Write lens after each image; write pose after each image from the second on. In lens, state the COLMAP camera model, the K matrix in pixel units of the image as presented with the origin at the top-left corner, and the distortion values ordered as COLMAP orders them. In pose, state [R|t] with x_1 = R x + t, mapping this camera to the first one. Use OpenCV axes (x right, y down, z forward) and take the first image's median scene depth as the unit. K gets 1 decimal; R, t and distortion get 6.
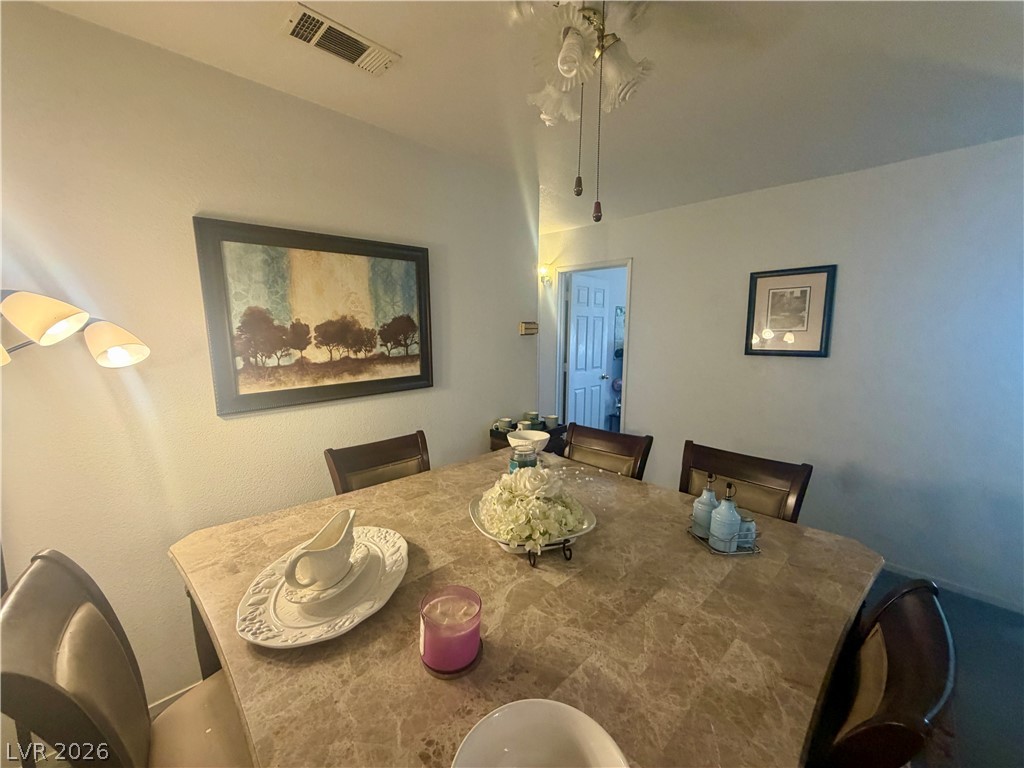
lens RADIAL K [[406.8, 0, 506.9], [0, 406.8, 382.8], [0, 0, 1]] dist [-0.000503, 0.000008]
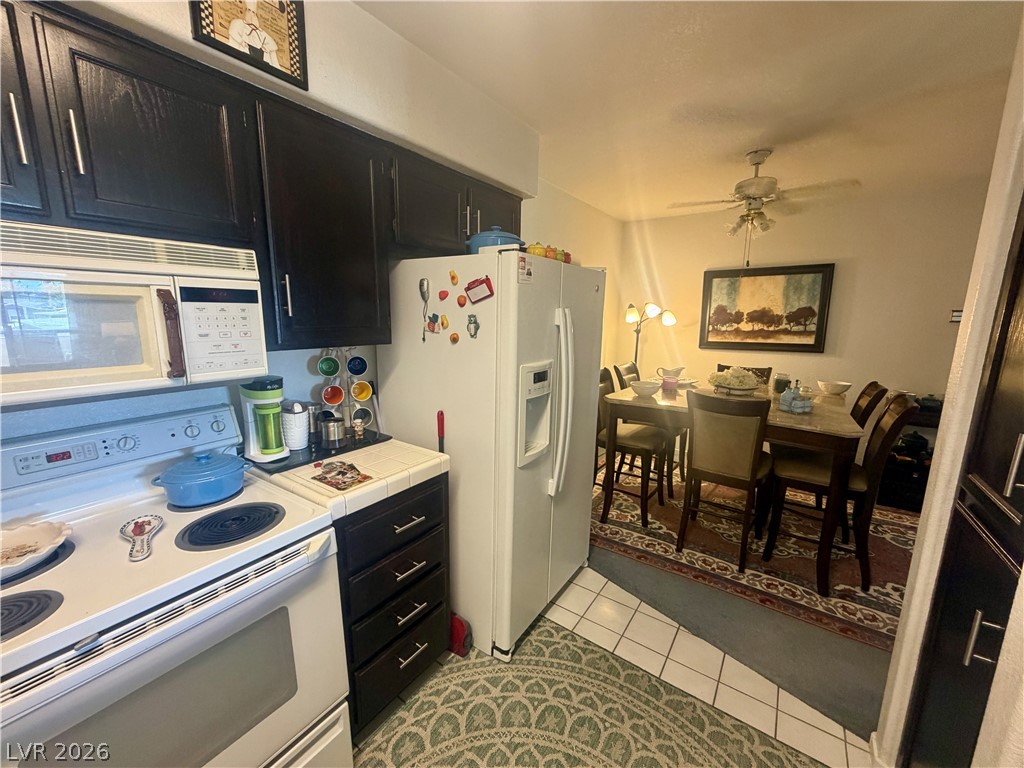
lens RADIAL K [[406.8, 0, 510.3], [0, 406.8, 385.2], [0, 0, 1]] dist [-0.000503, 0.000008]
pose [[0.182648, 0.176730, -0.967164, 1.284016], [-0.140807, 0.978273, 0.152169, 0.071261], [0.973043, 0.108391, 0.203564, -0.521846]]
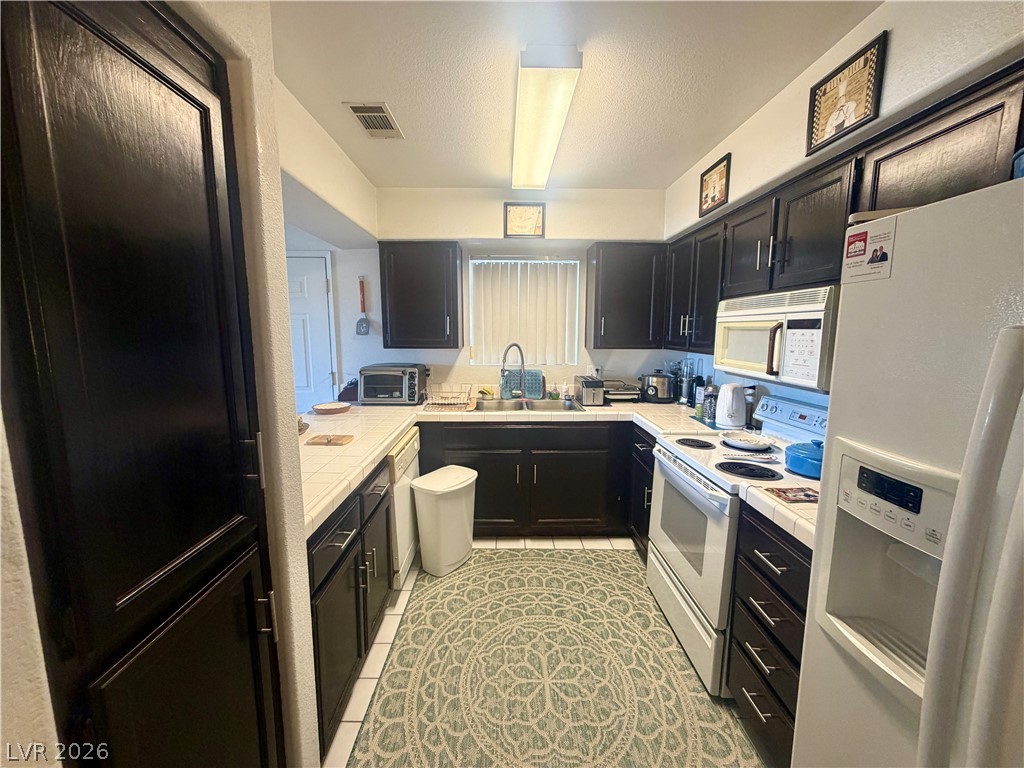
lens RADIAL K [[406.8, 0, 508.9], [0, 406.8, 384.9], [0, 0, 1]] dist [-0.000503, 0.000008]
pose [[-0.720127, -0.097750, 0.686922, 0.498808], [0.086724, 0.969582, 0.228890, -0.023497], [-0.688401, 0.224402, -0.689744, 0.149174]]
